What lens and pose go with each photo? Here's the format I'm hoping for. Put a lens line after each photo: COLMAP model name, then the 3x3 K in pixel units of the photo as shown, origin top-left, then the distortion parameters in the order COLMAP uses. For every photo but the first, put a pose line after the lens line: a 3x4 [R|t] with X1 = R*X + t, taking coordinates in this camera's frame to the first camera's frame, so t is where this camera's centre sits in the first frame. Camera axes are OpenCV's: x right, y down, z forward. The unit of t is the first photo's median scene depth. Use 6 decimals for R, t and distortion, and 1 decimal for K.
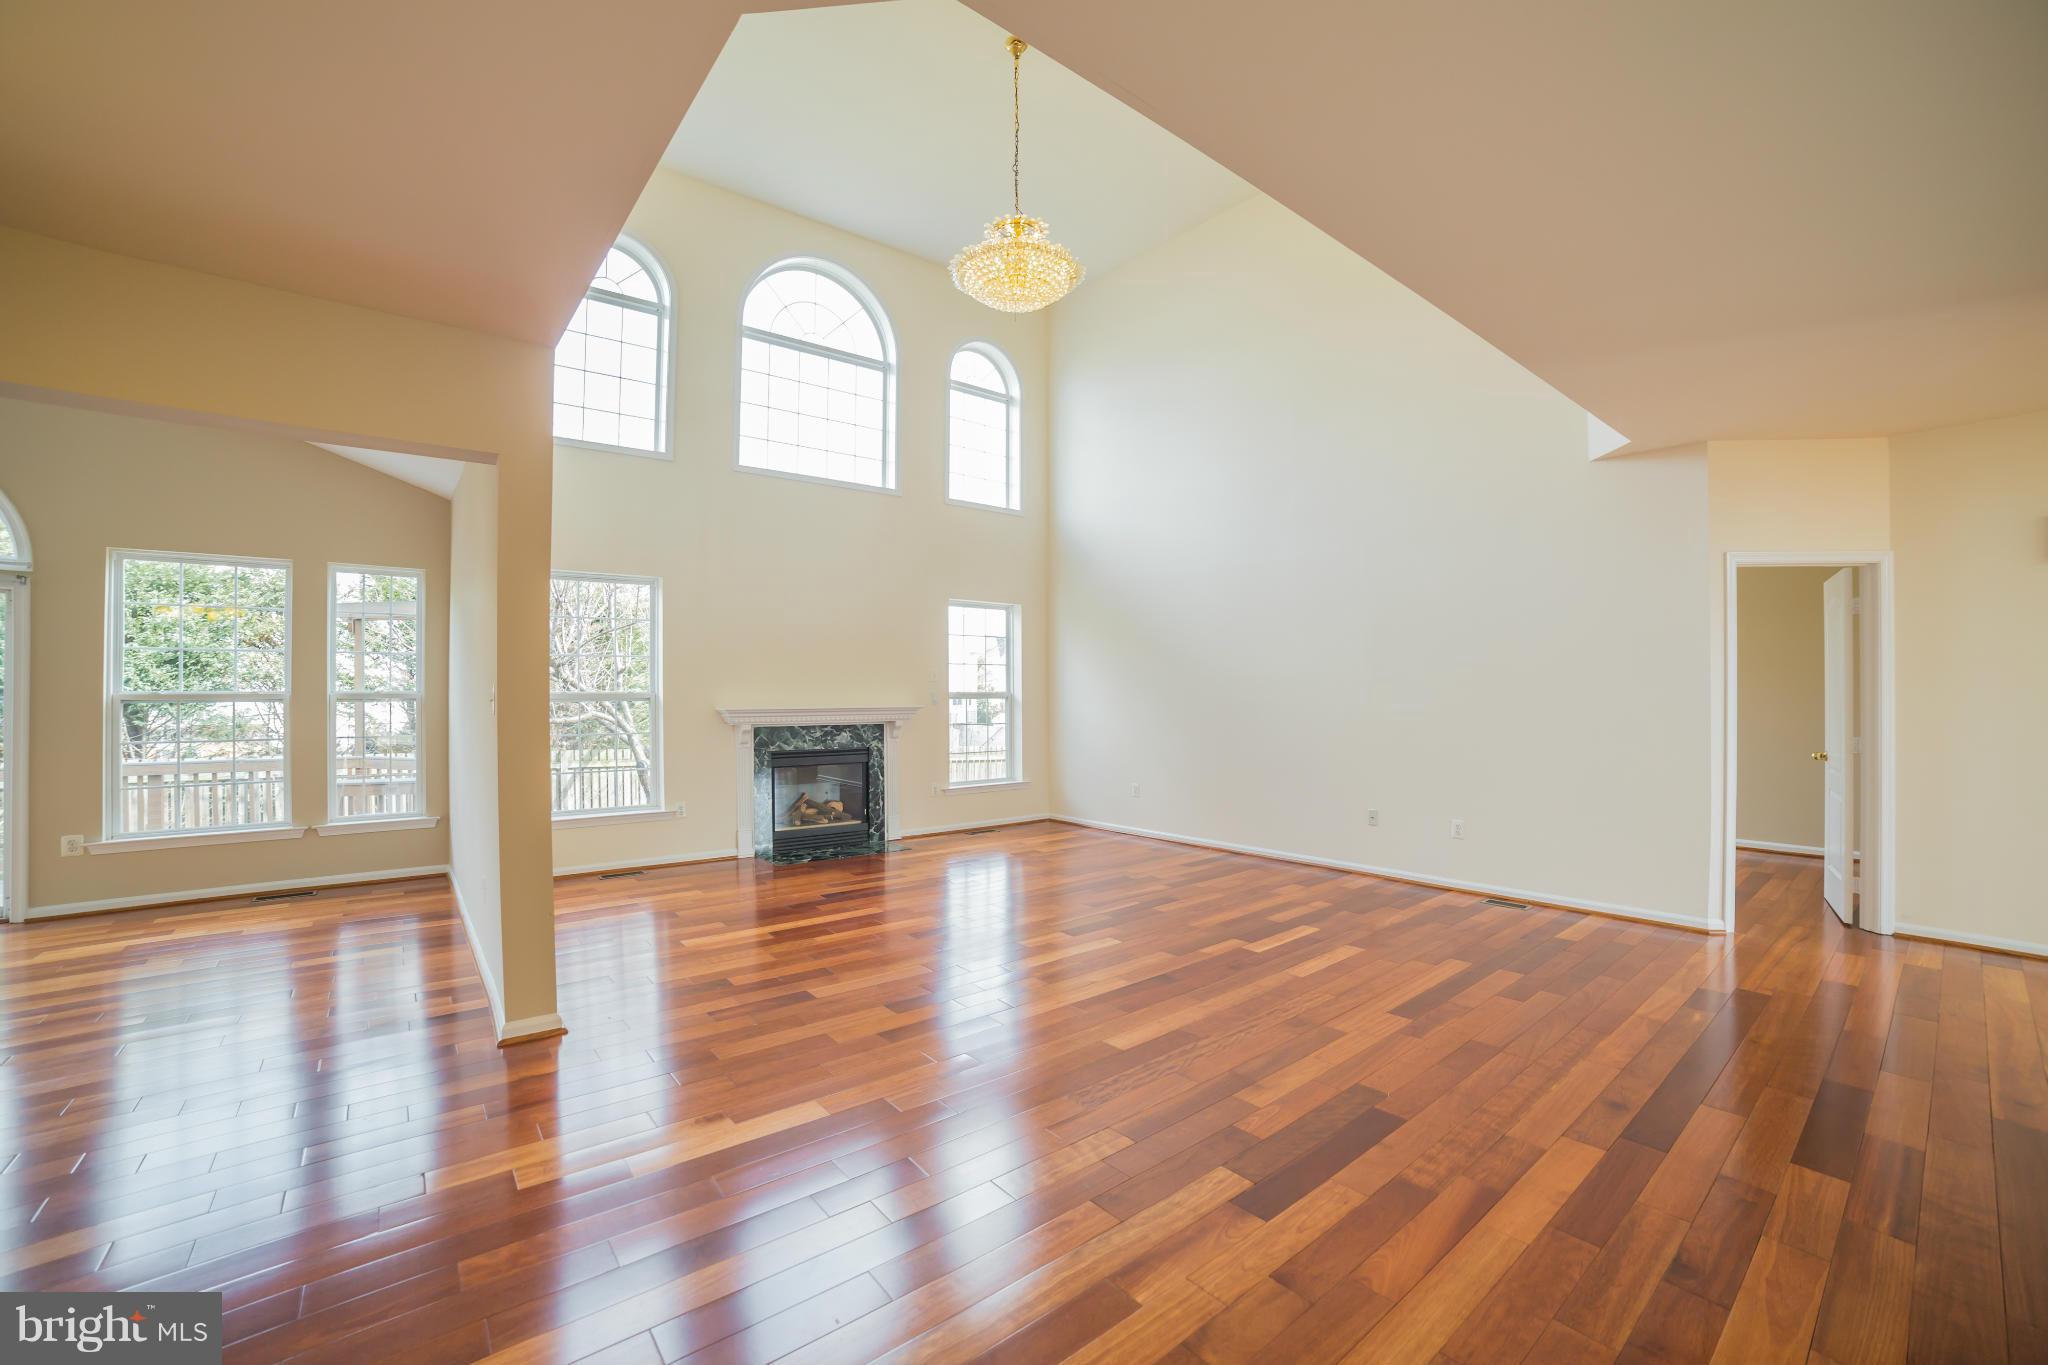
lens RADIAL K [[830.6, 0, 1007.4], [0, 830.6, 685.7], [0, 0, 1]] dist [-0.069024, 0.000525]
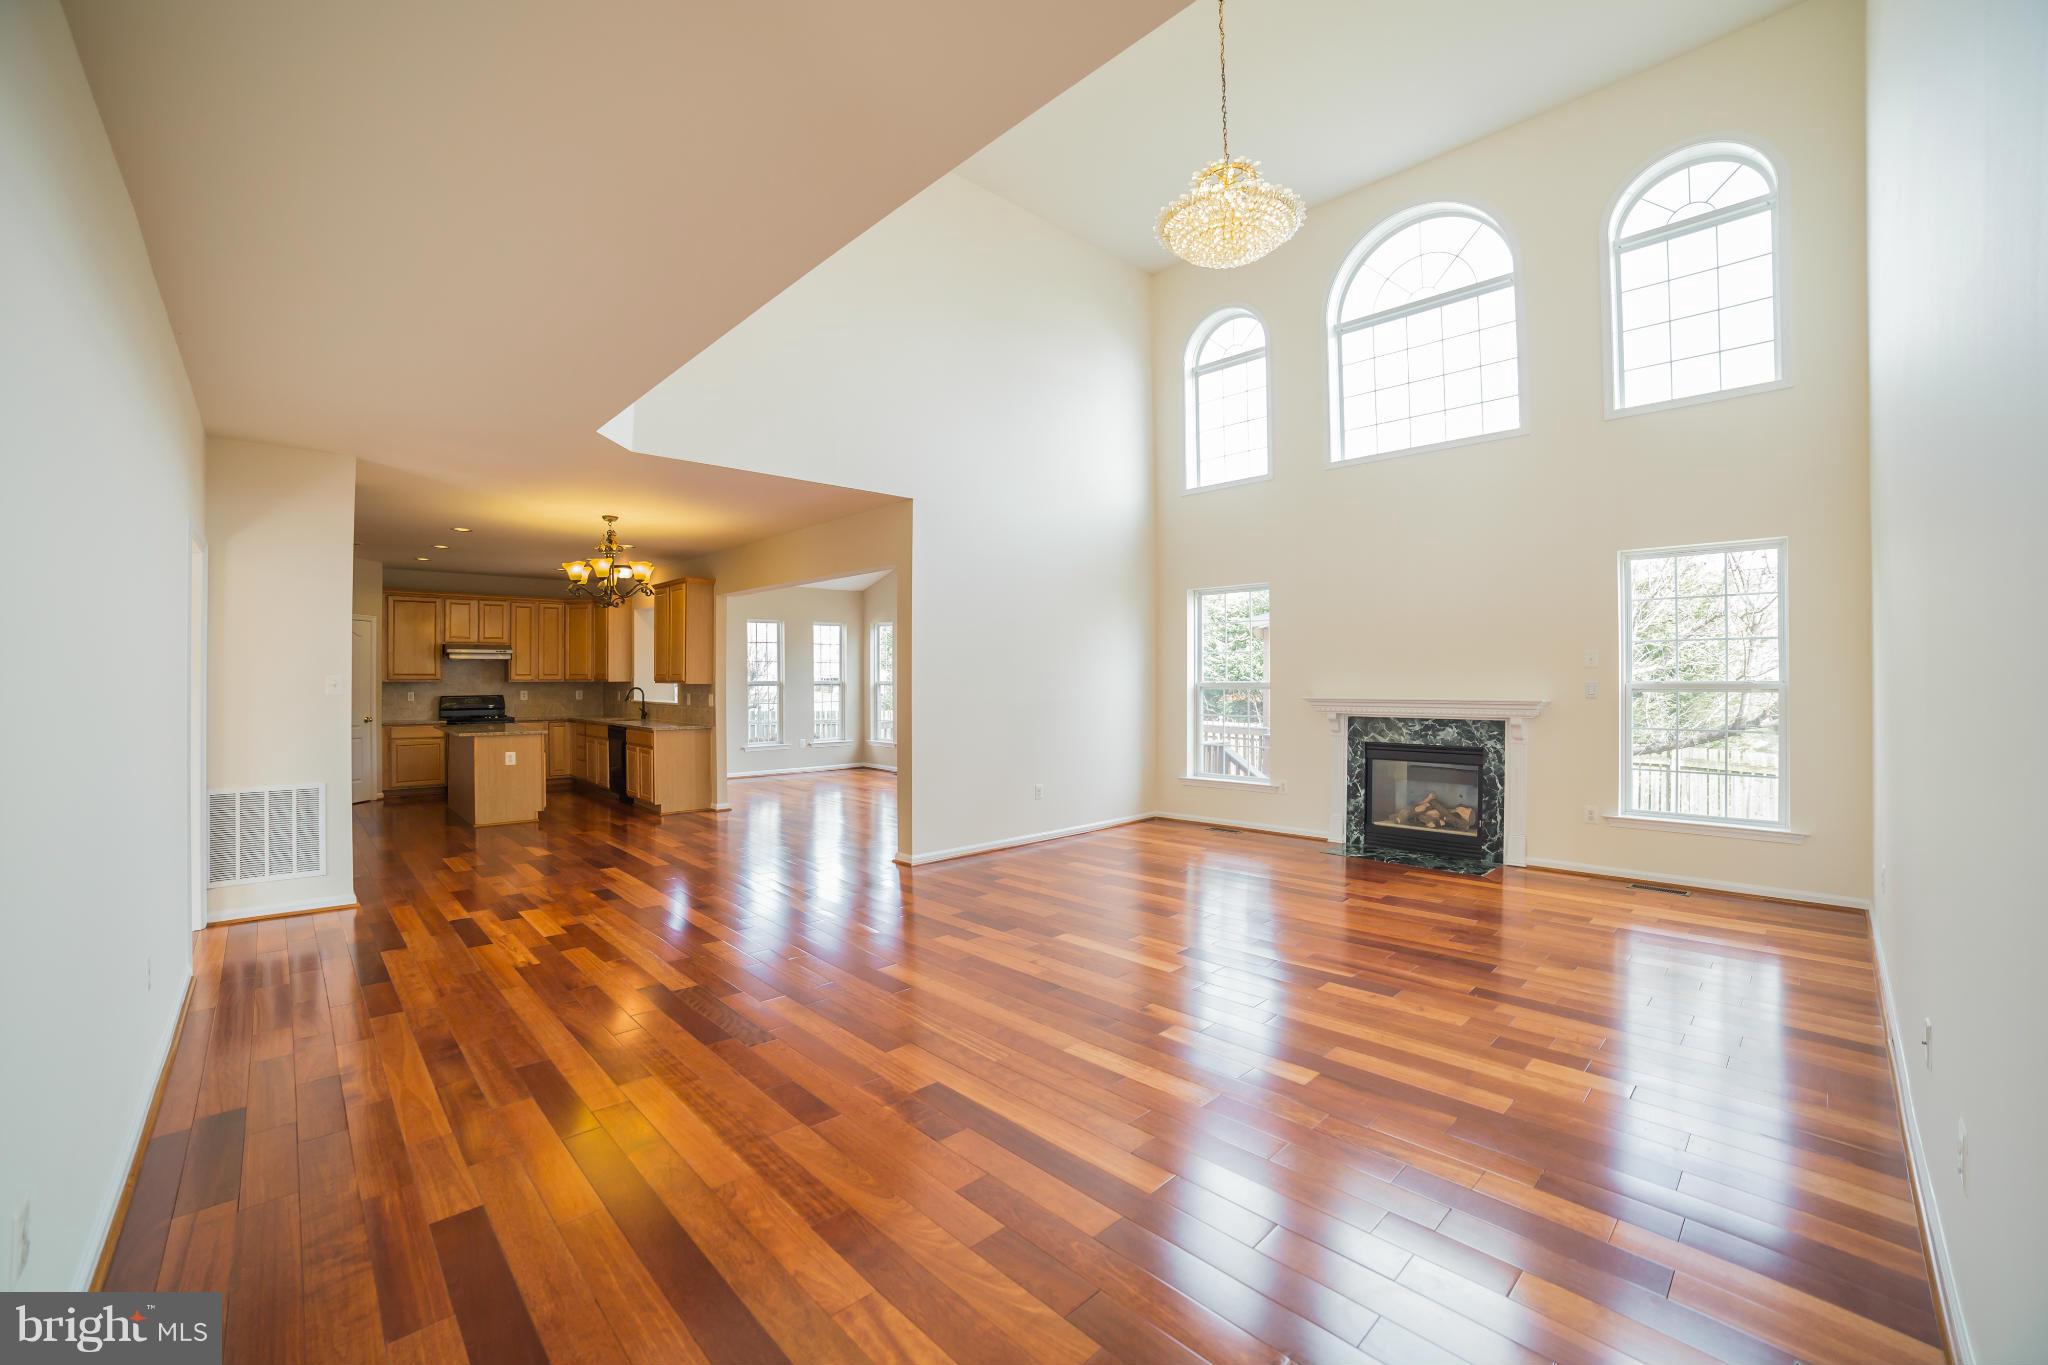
lens RADIAL K [[817.9, 0, 1024.0], [0, 817.9, 682.5], [0, 0, 1]] dist [-0.083991, 0.016193]
pose [[0.098077, 0.002852, -0.995175, 0.620389], [0.011970, 0.999920, 0.004045, 0.000046], [0.995107, -0.012309, 0.098035, 0.491018]]
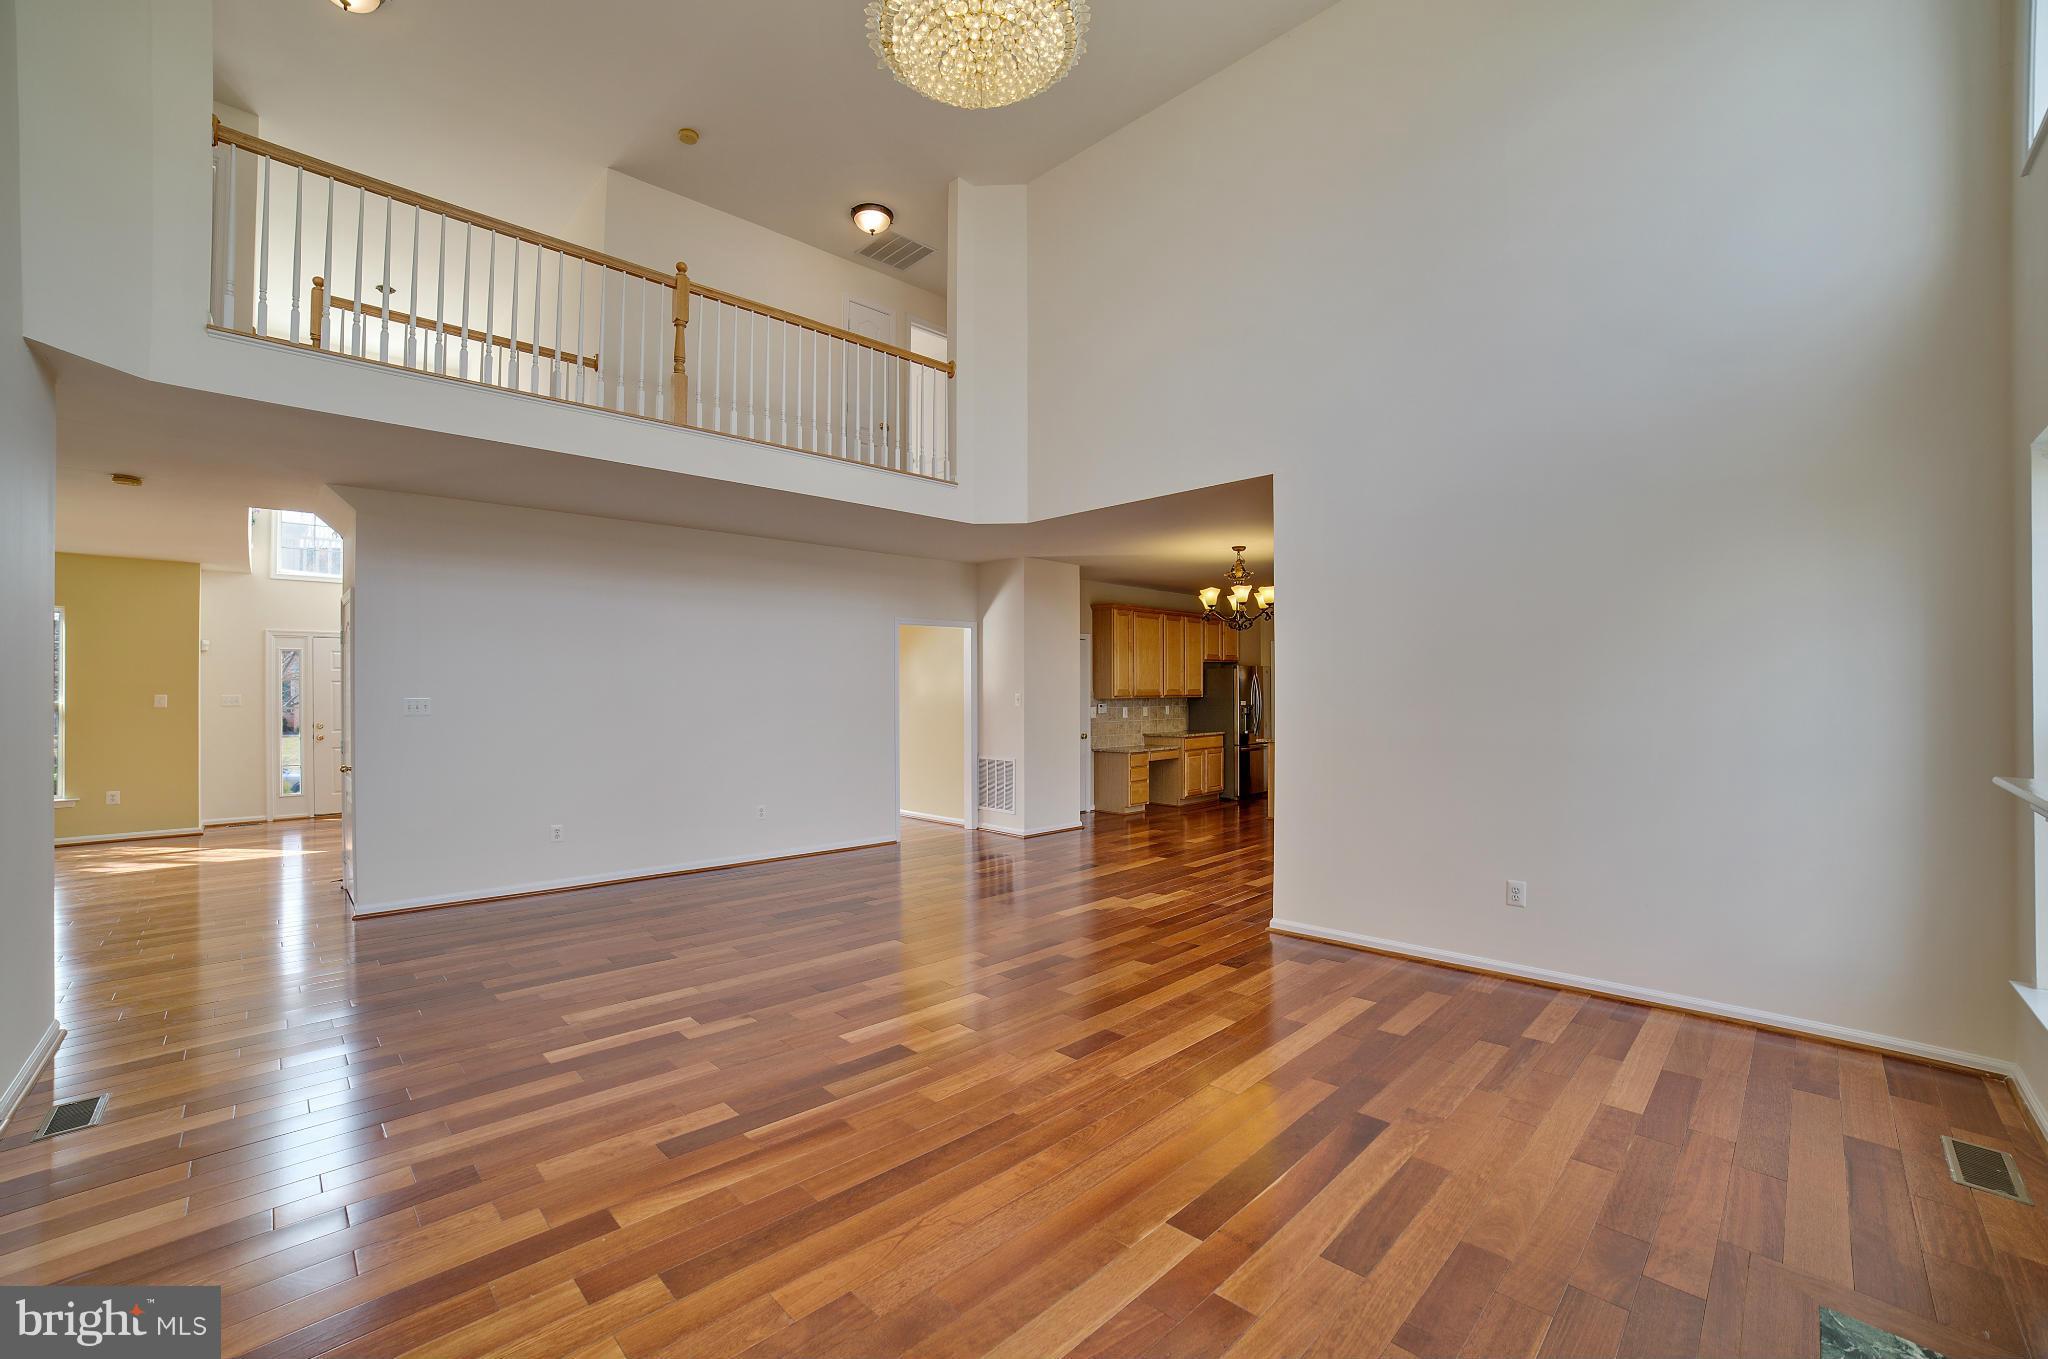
lens RADIAL K [[830.6, 0, 1007.4], [0, 830.6, 682.7], [0, 0, 1]] dist [-0.069024, 0.000525]
pose [[-0.994554, 0.003130, -0.104171, 0.040257], [0.005452, 0.999743, -0.022017, 0.000398], [0.104075, -0.022465, -0.994316, 1.134820]]
